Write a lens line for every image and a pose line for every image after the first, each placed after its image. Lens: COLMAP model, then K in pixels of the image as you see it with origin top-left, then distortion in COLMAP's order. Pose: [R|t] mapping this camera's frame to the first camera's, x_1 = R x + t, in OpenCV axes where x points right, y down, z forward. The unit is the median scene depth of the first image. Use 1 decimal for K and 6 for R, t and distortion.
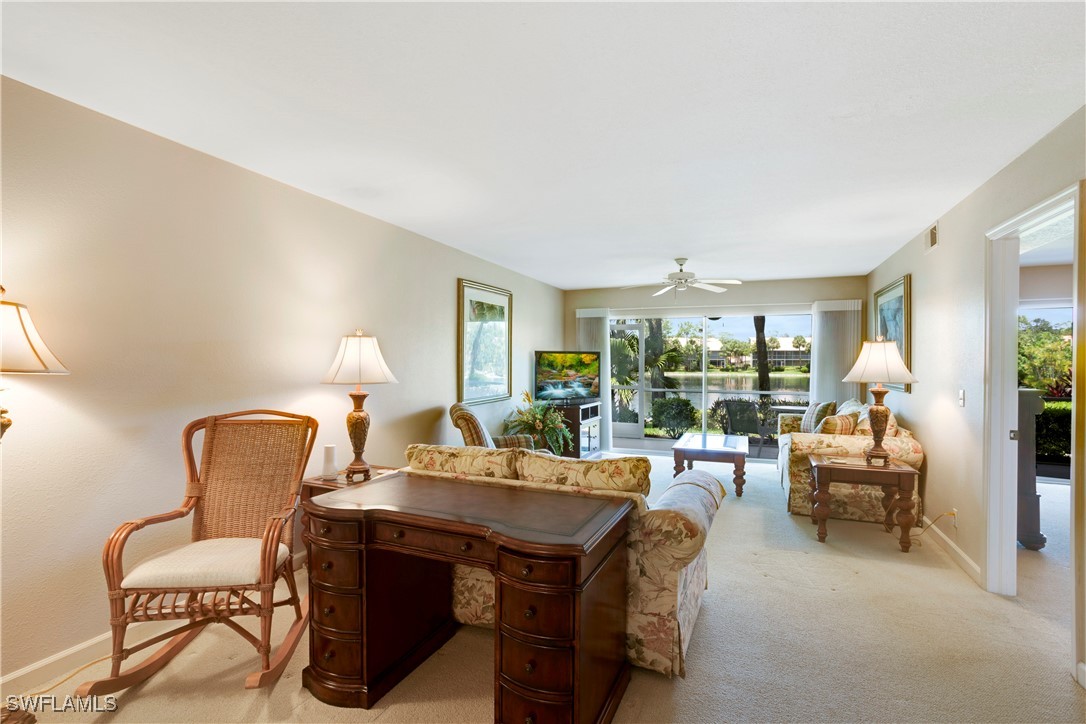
lens RADIAL K [[517.0, 0, 543.0], [0, 517.0, 362.0], [0, 0, 1]] dist [-0.002600, -0.000198]
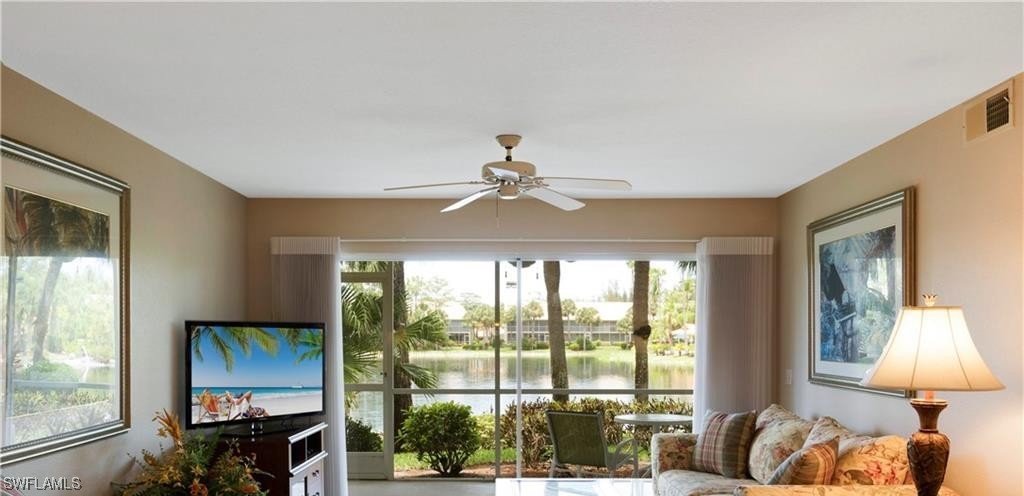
lens RADIAL K [[799.0, 0, 499.2], [0, 799.0, 341.8], [0, 0, 1]] dist [0.039062, 0.002257]
pose [[0.929720, -0.006828, 0.368204, -0.020404], [0.004446, 0.999963, 0.007317, -0.007814], [-0.368240, -0.005166, 0.929716, 0.251505]]
